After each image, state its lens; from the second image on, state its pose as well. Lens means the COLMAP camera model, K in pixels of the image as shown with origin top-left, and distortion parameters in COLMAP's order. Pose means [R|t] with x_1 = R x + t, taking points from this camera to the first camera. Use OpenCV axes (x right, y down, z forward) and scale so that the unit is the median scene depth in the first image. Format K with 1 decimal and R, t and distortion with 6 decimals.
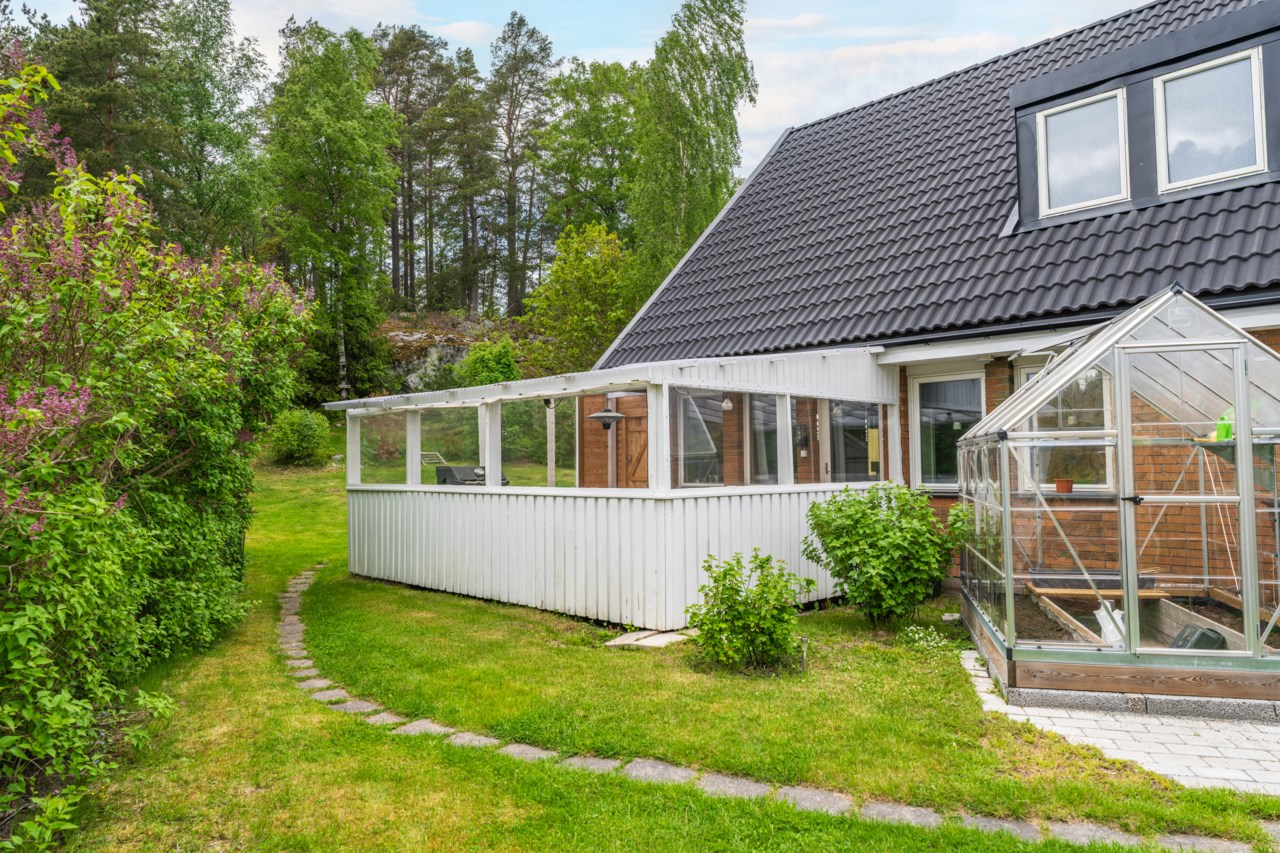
lens RADIAL K [[841.8, 0, 640.0], [0, 841.8, 426.5], [0, 0, 1]] dist [0.050763, 0.000754]
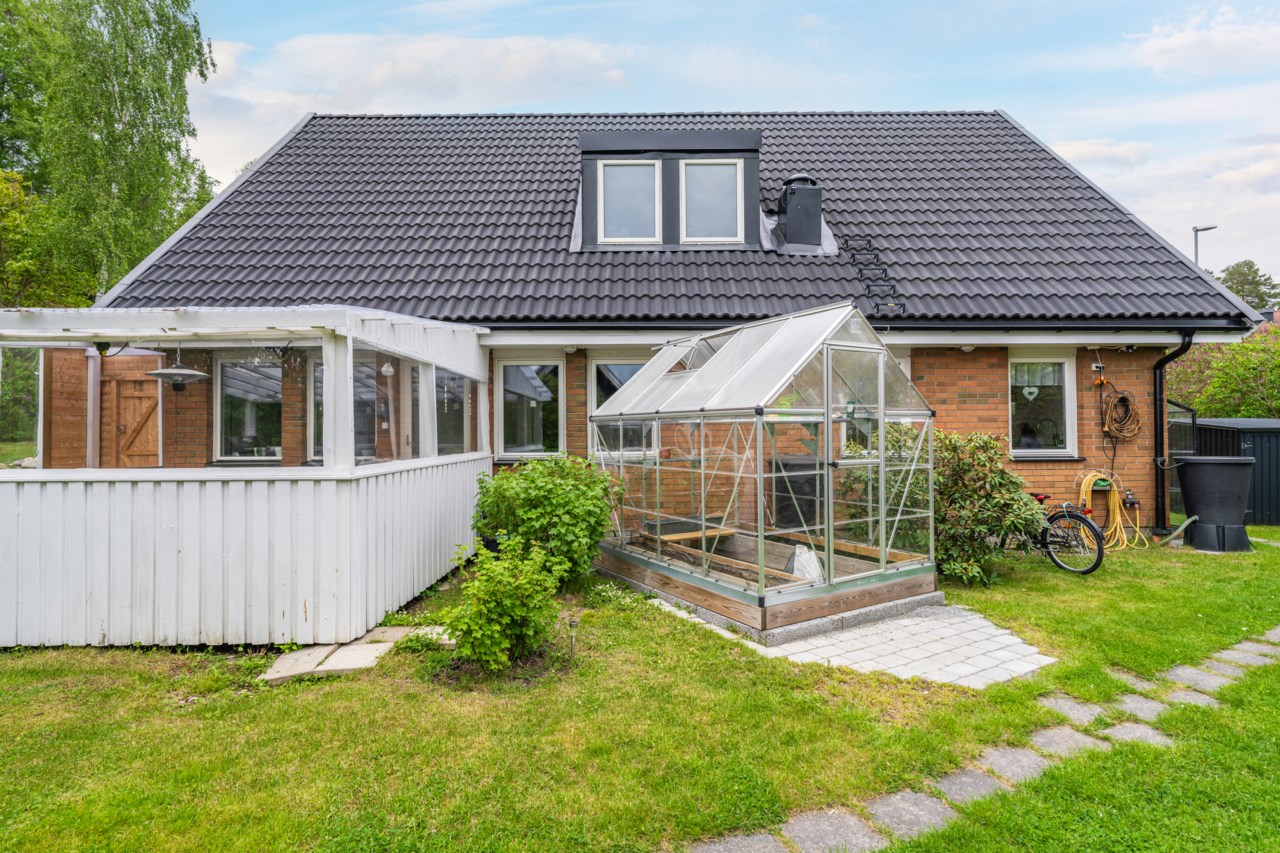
lens RADIAL K [[632.4, 0, 640.0], [0, 632.4, 426.5], [0, 0, 1]] dist [0.016469, -0.000172]
pose [[0.701628, 0.013918, 0.712408, -0.184102], [-0.034582, 0.999296, 0.014535, 0.015291], [-0.711704, -0.034835, 0.701615, 0.332823]]
